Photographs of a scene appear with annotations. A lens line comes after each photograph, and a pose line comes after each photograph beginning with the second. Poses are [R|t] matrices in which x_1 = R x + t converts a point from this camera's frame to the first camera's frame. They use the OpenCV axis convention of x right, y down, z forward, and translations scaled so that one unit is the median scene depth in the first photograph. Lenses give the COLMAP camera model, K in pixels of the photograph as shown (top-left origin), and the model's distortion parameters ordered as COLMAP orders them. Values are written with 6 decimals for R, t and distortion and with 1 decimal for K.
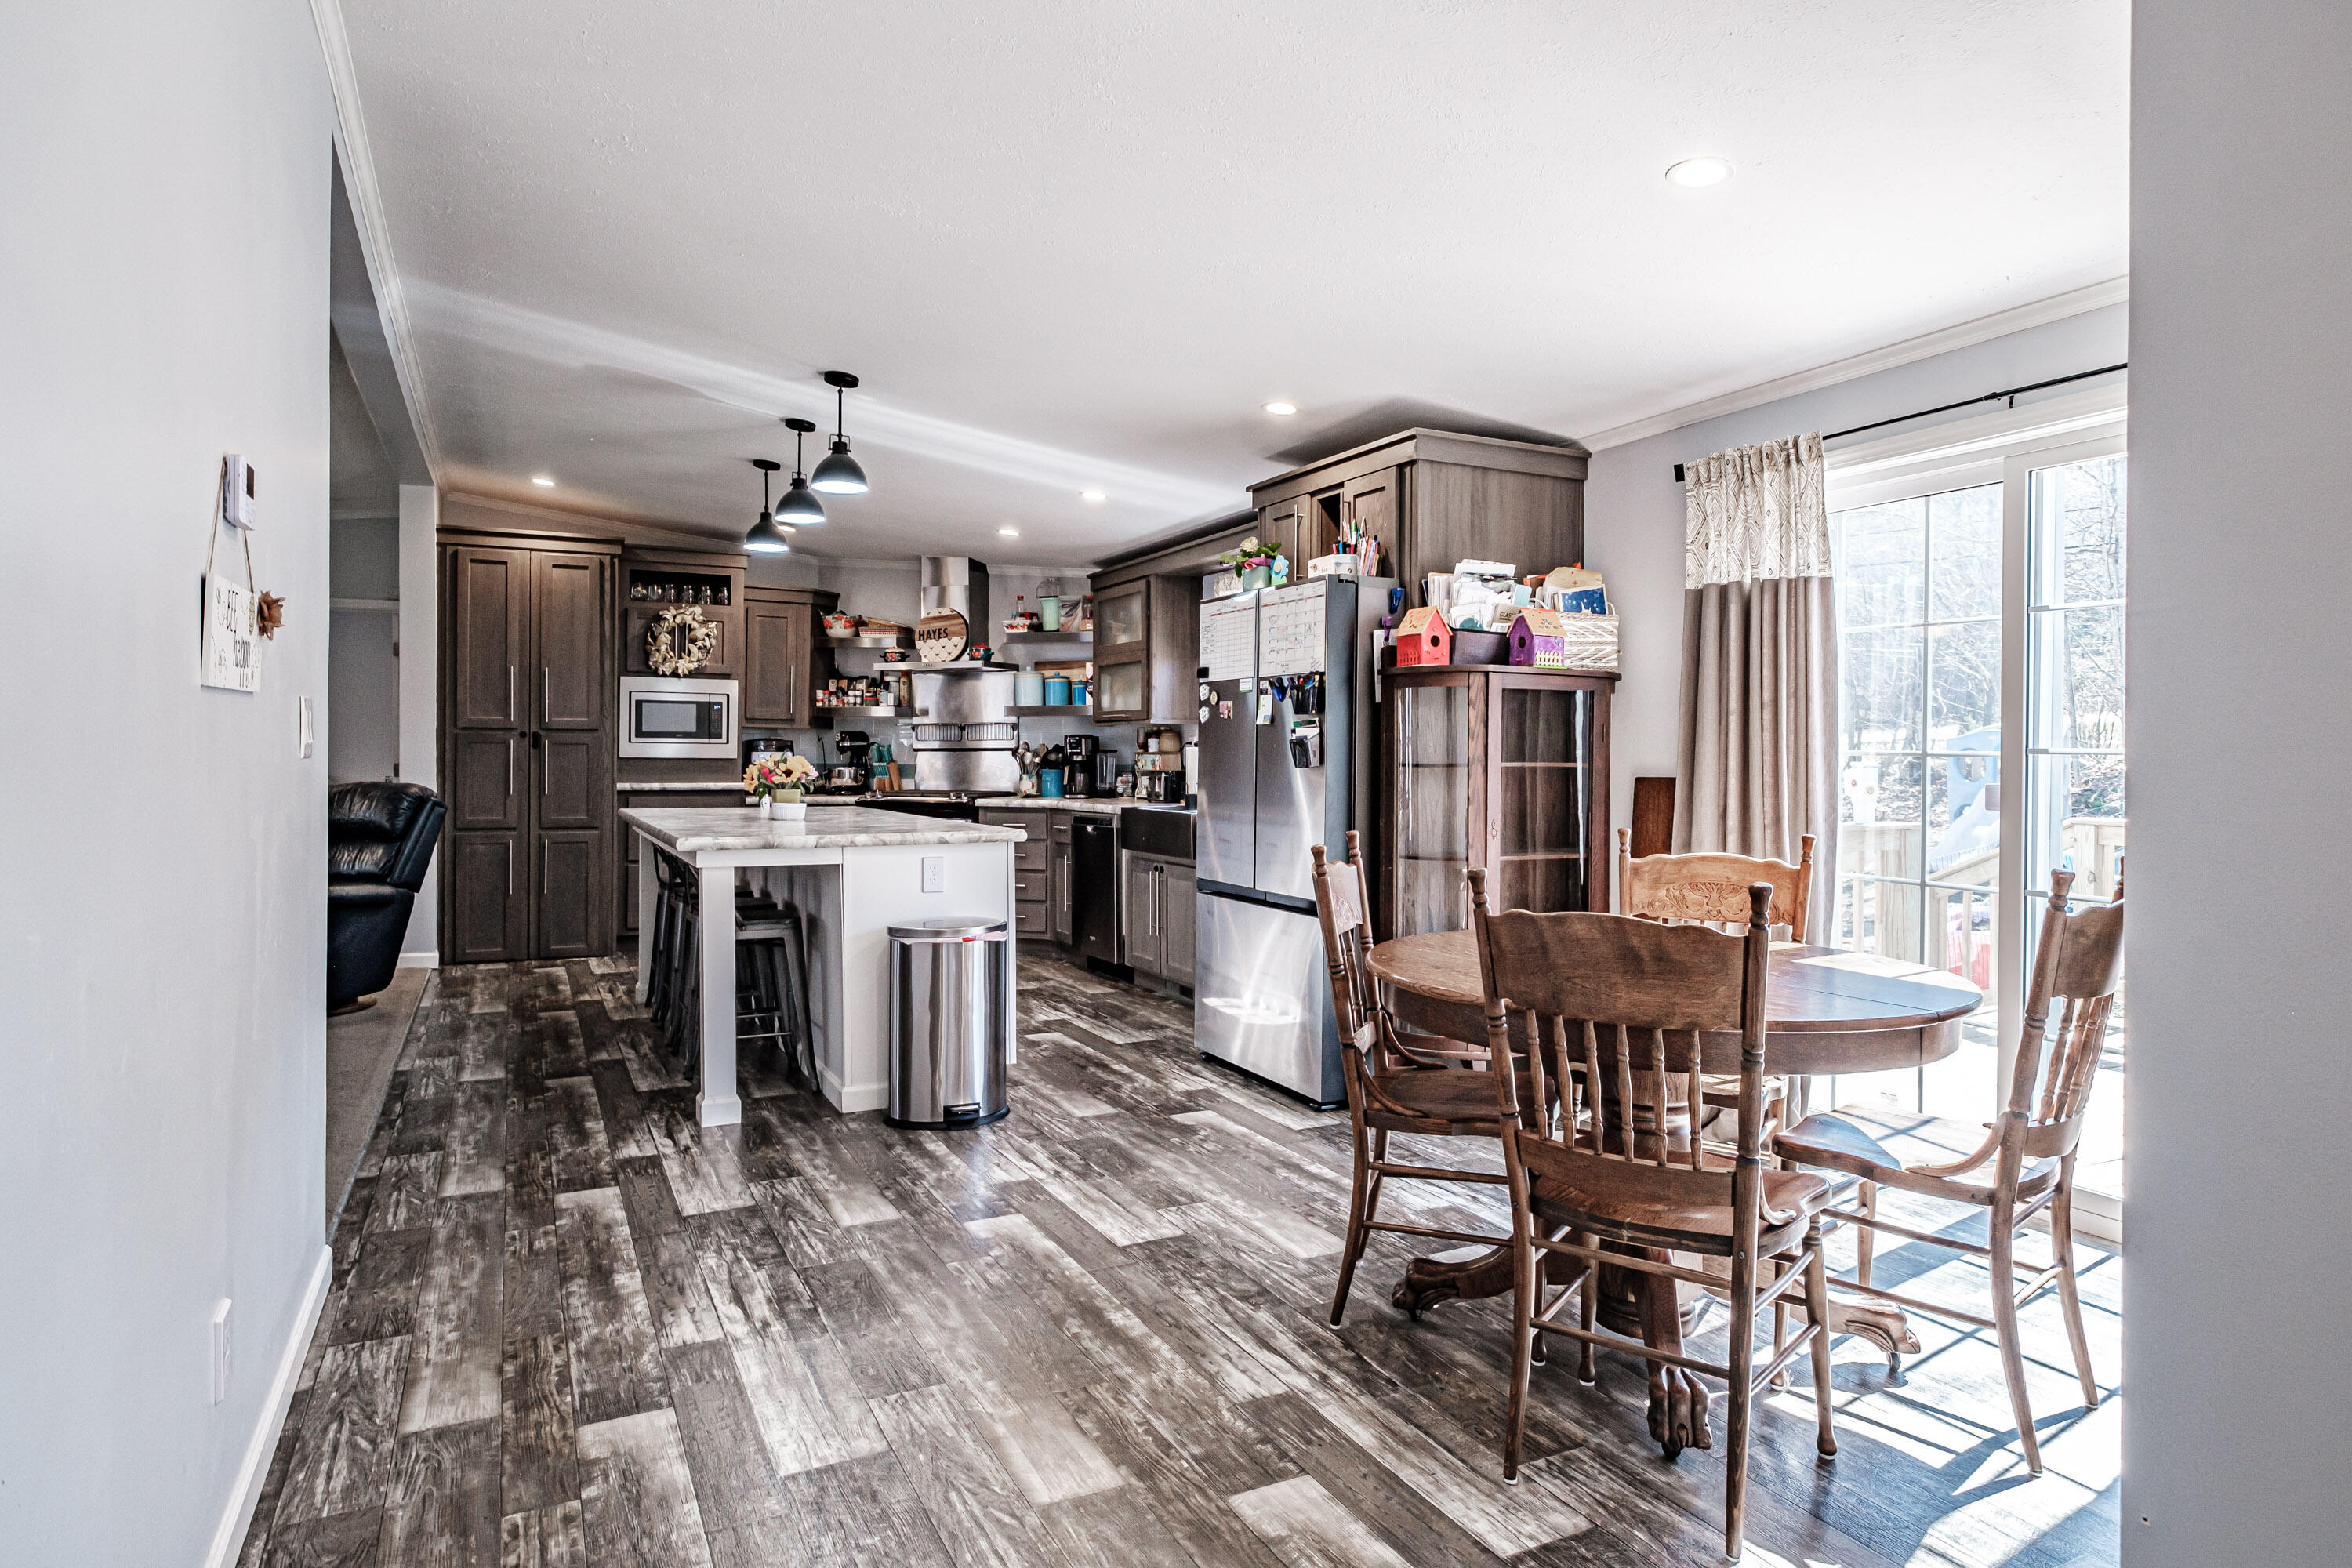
lens RADIAL K [[1355.3, 0, 1176.0], [0, 1355.3, 784.0], [0, 0, 1]] dist [0.018239, 0.000254]
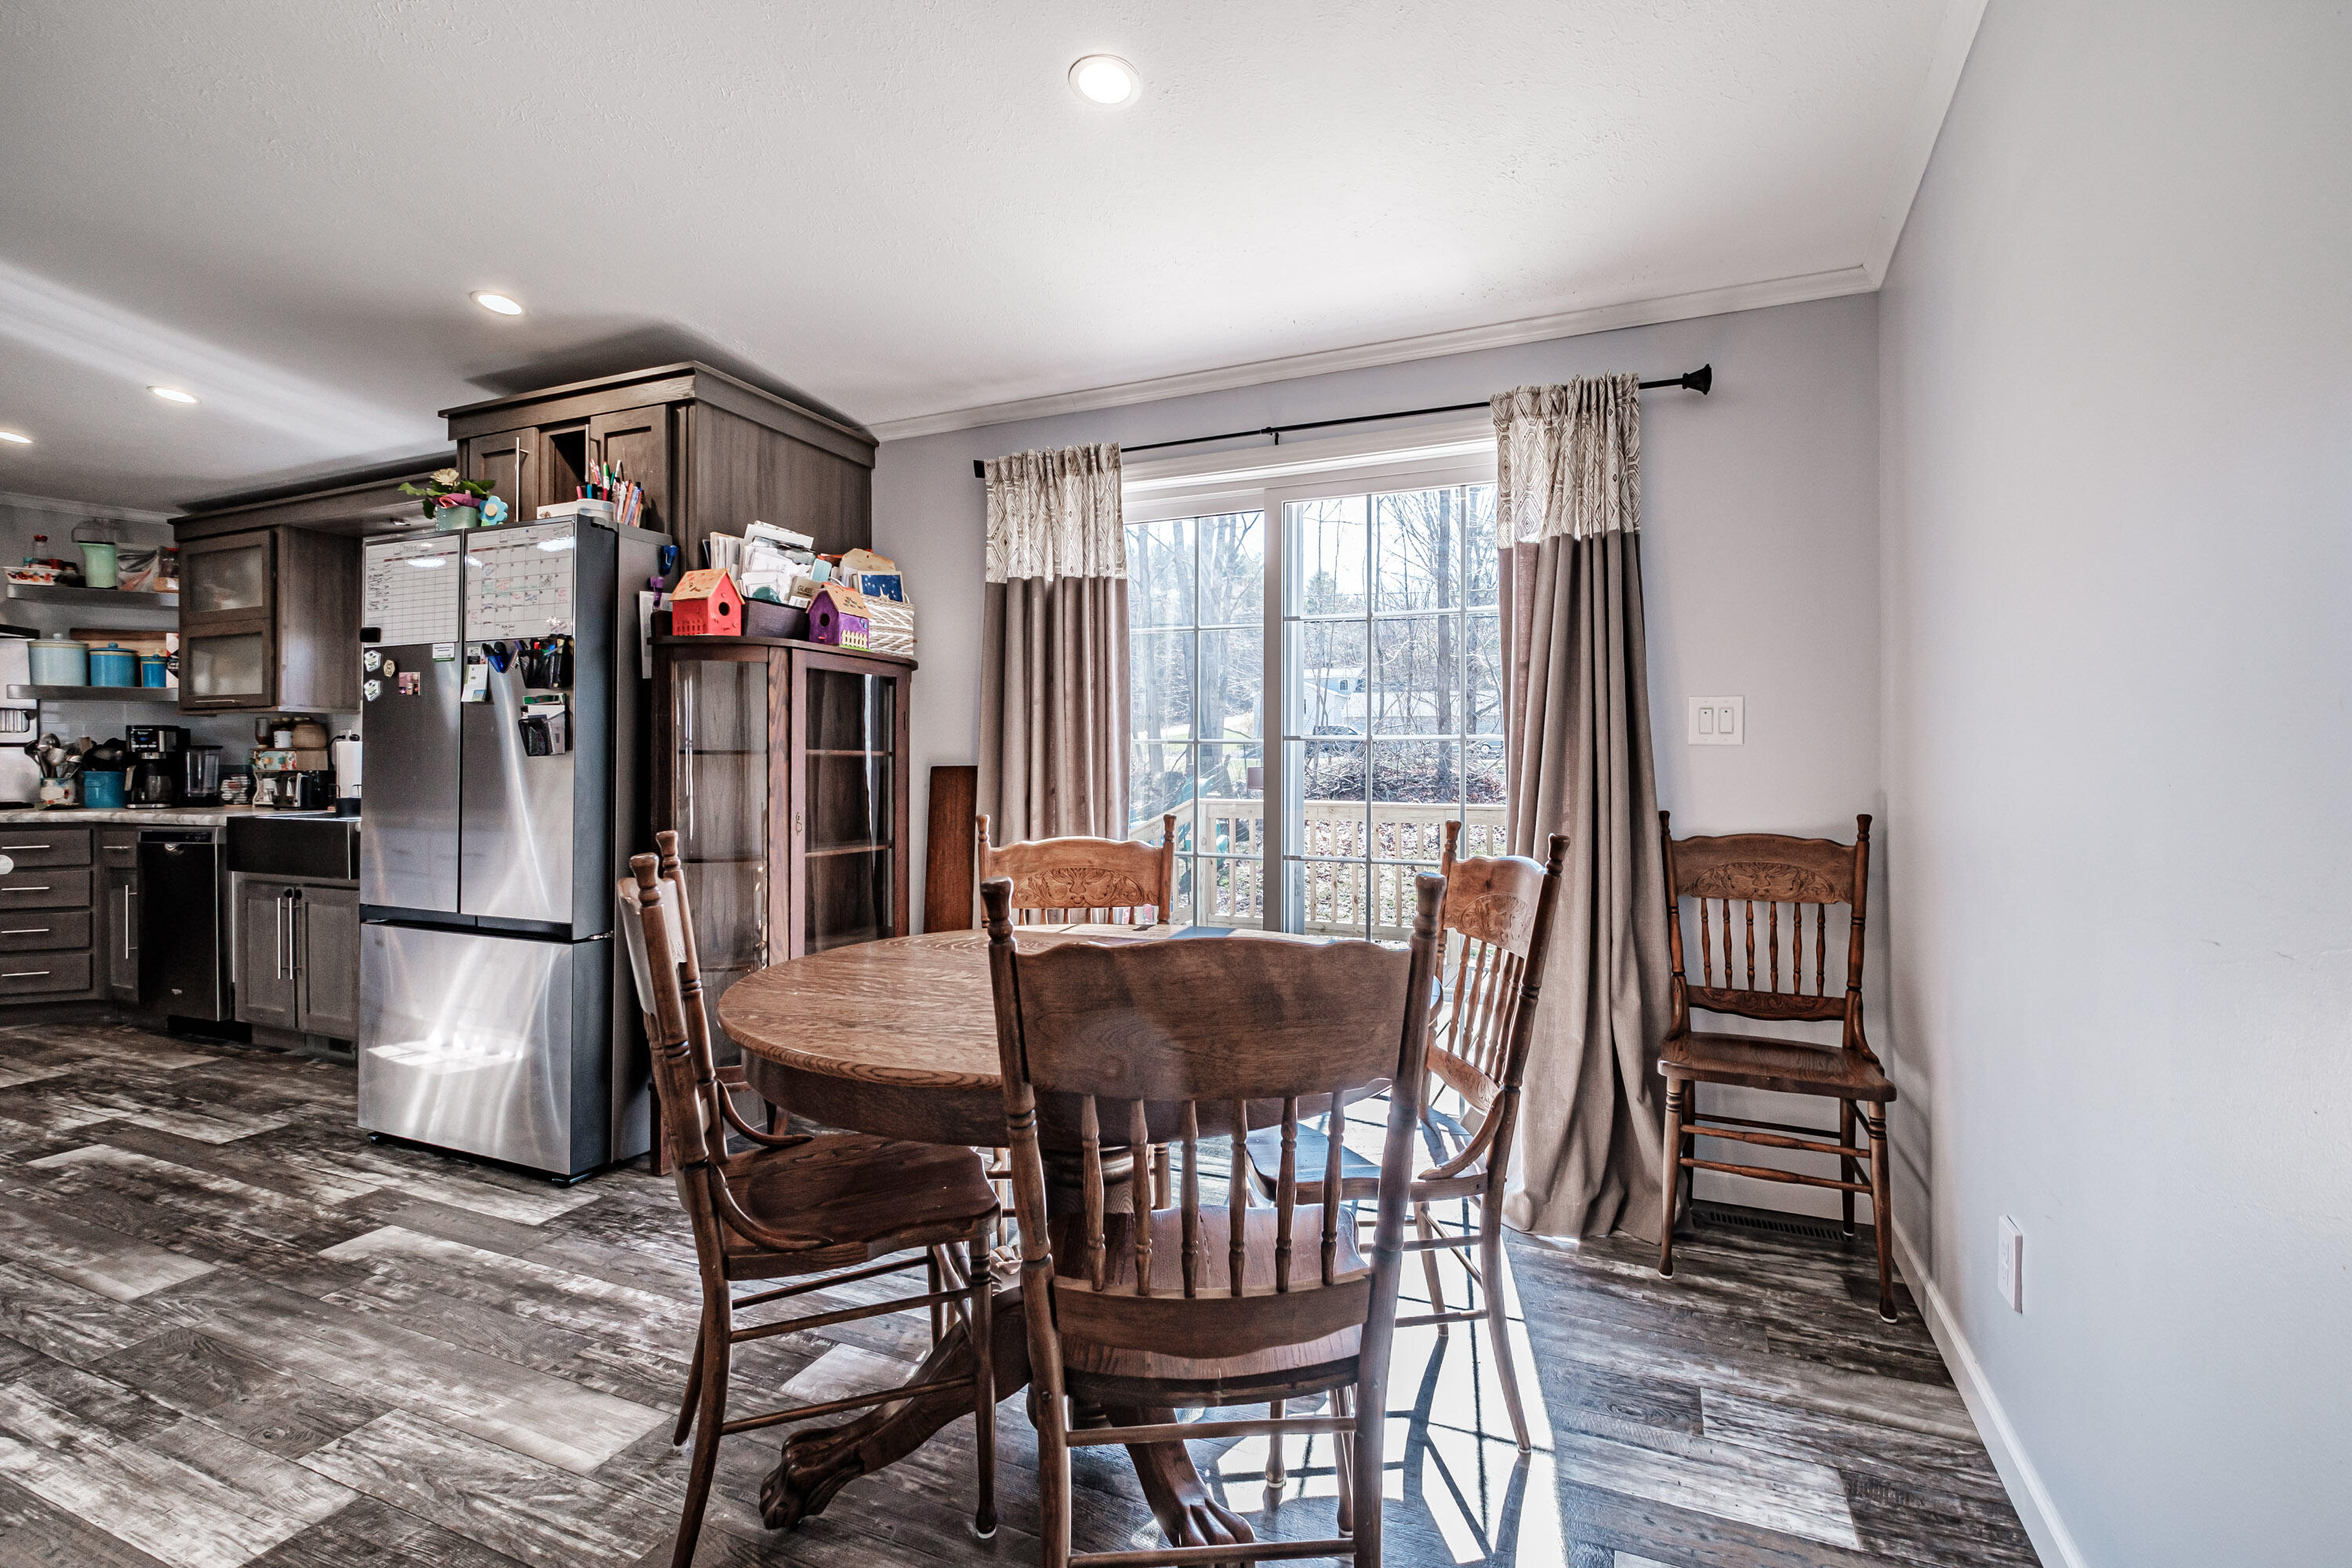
lens RADIAL K [[1035.2, 0, 1241.1], [0, 1035.2, 765.8], [0, 0, 1]] dist [-0.001268, -0.003381]
pose [[0.744065, -0.003121, 0.668100, -0.004413], [0.016727, 0.999763, -0.013959, 0.009033], [-0.667898, 0.021562, 0.743941, 0.275554]]
